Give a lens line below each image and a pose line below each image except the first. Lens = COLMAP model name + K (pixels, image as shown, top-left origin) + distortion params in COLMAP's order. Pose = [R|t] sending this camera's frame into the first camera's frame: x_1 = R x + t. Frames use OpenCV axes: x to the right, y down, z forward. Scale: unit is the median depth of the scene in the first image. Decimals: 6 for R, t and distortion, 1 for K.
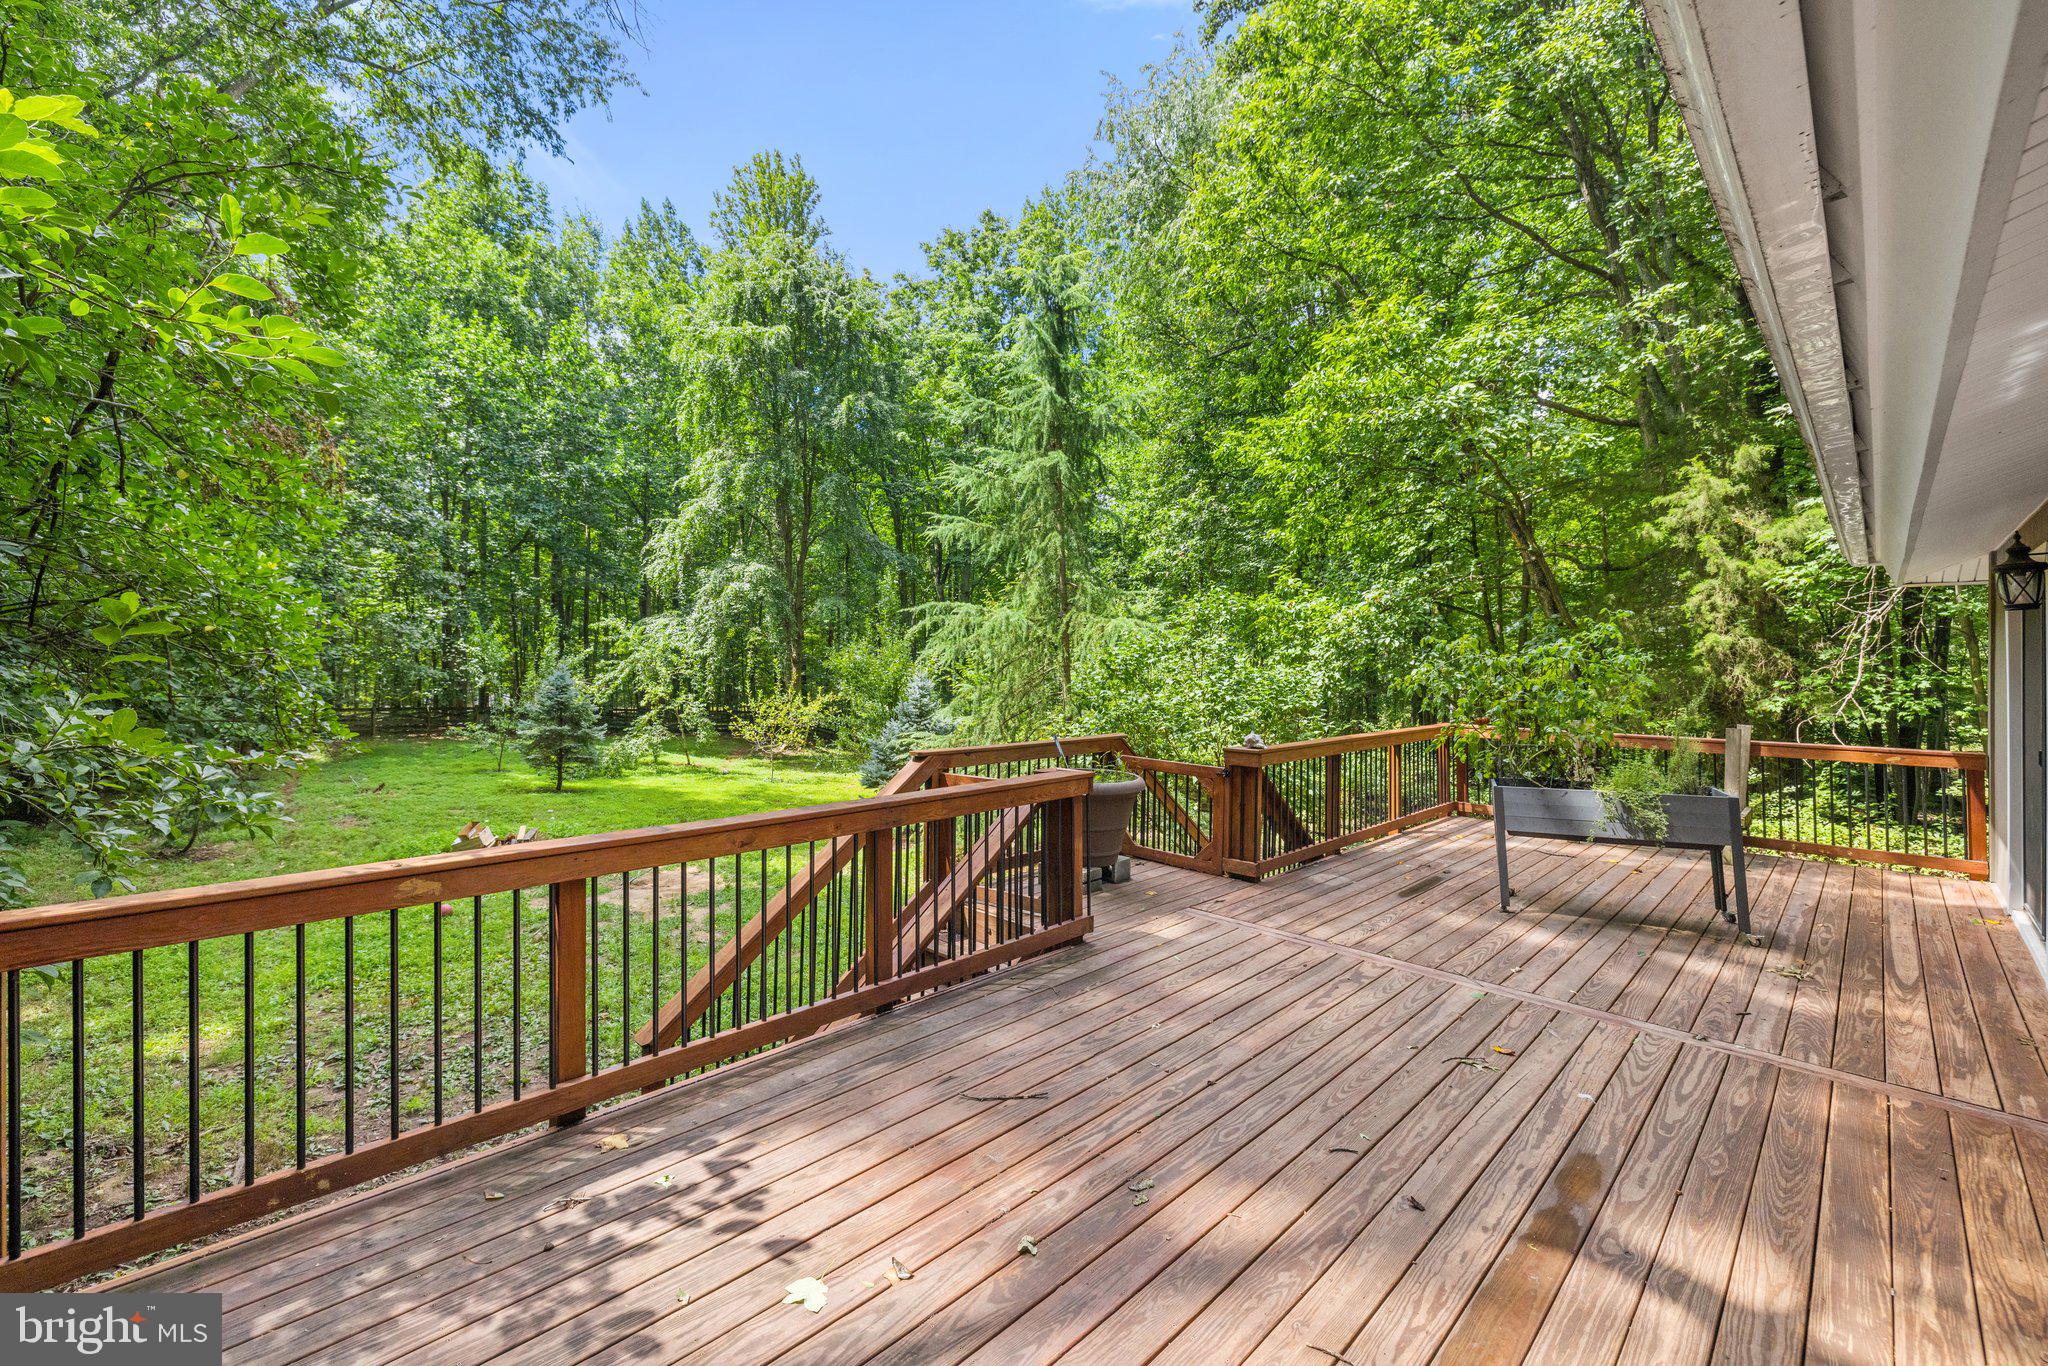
lens RADIAL K [[873.5, 0, 987.2], [0, 873.5, 651.1], [0, 0, 1]] dist [-0.005418, 0.001866]
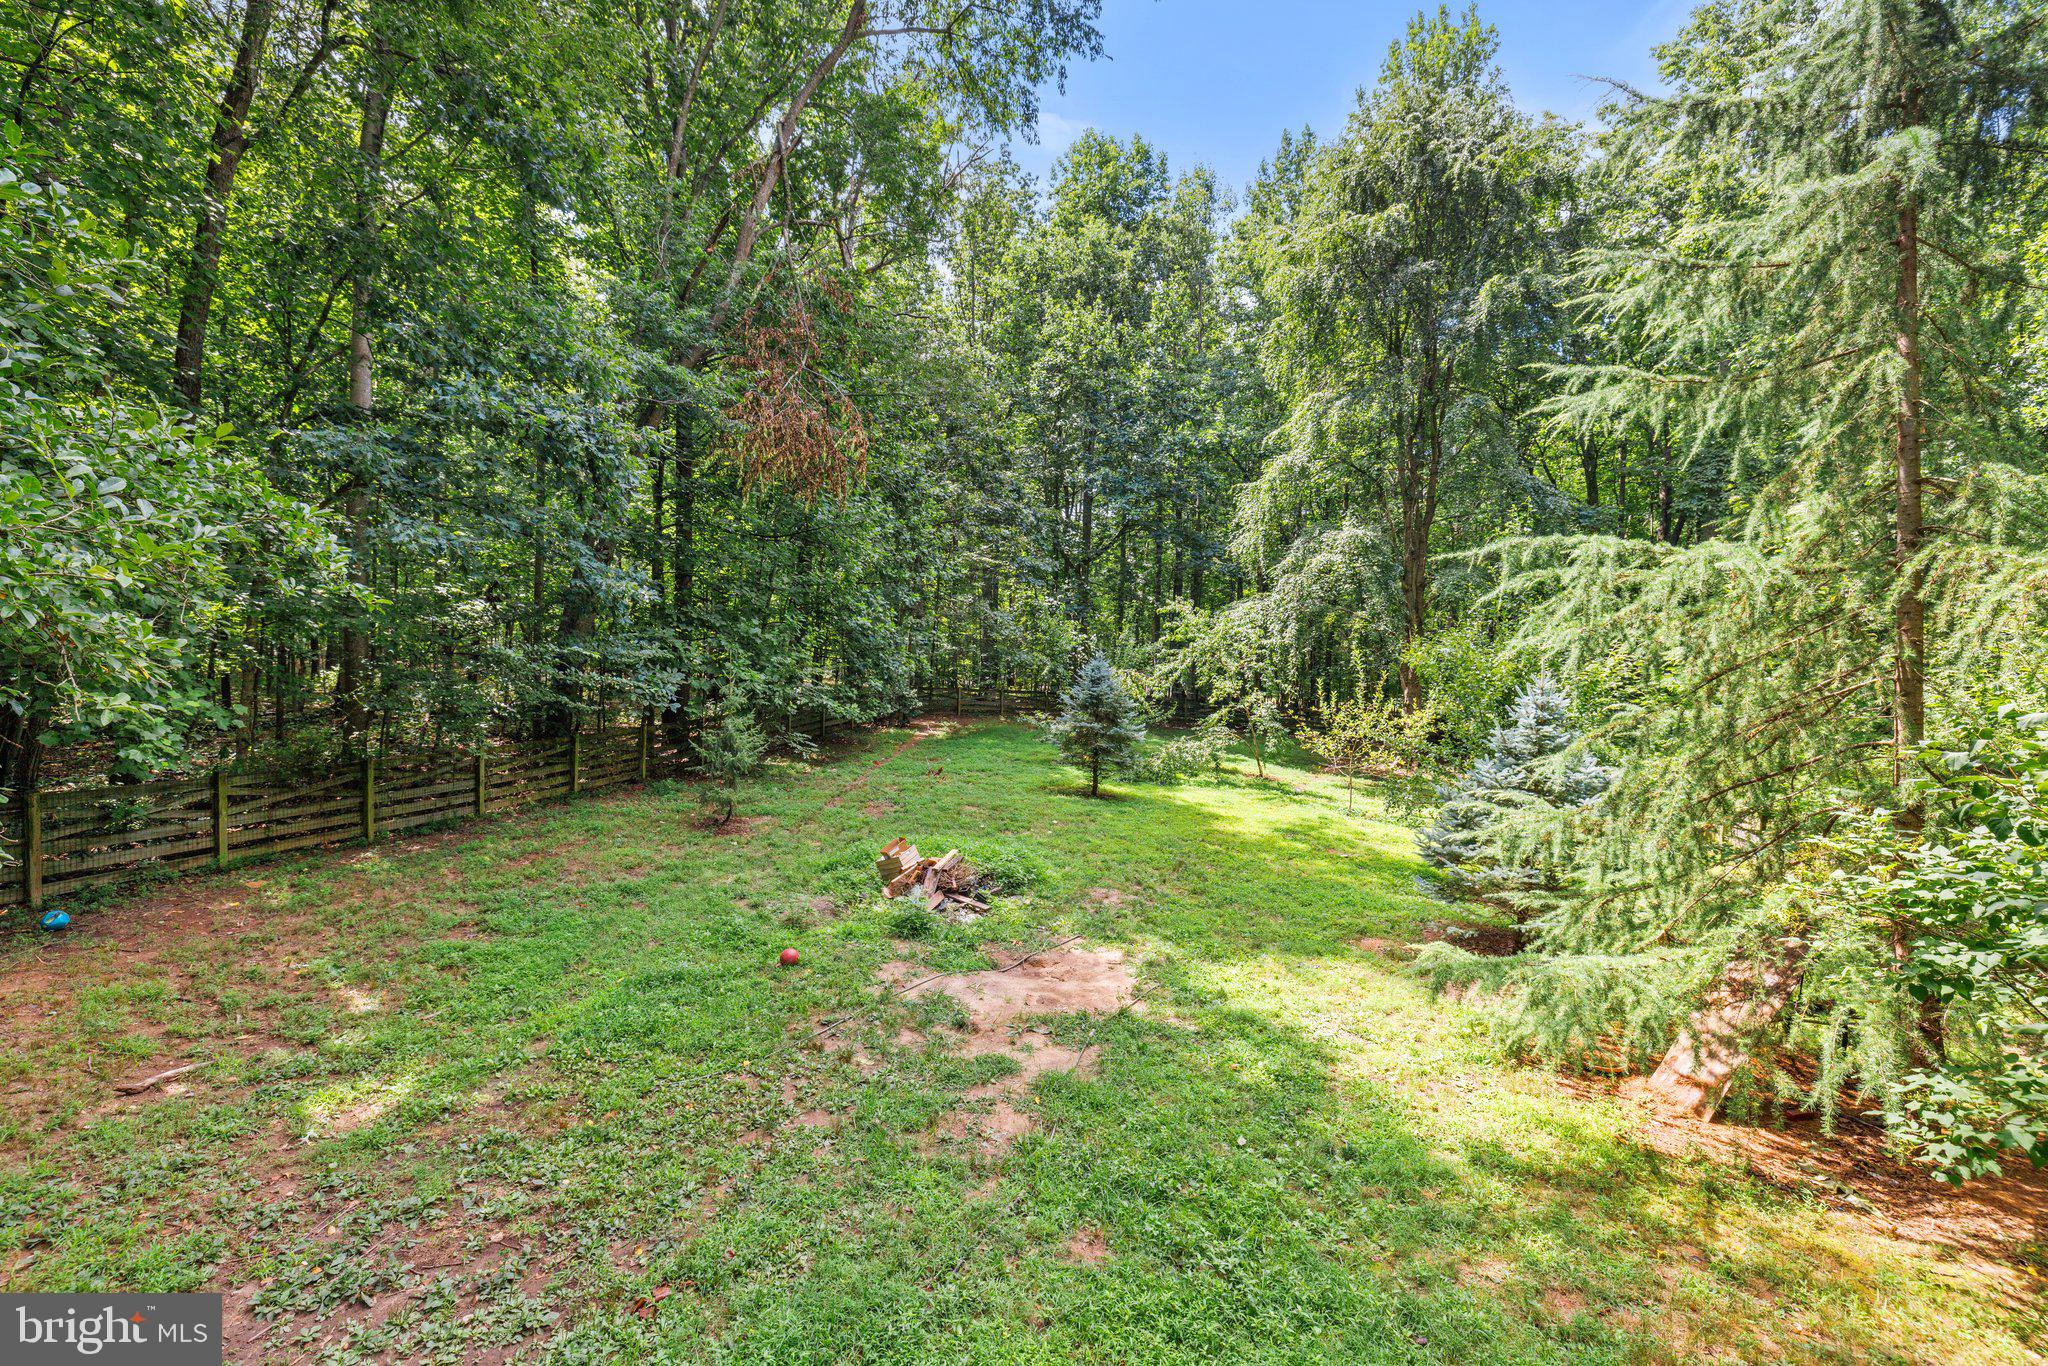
lens RADIAL K [[873.5, 0, 1008.9], [0, 873.5, 675.1], [0, 0, 1]] dist [-0.005418, 0.001866]
pose [[0.752650, 0.036732, -0.657396, 0.022472], [-0.011465, 0.999022, 0.042694, 0.001007], [0.658321, -0.024597, 0.752335, 0.227040]]
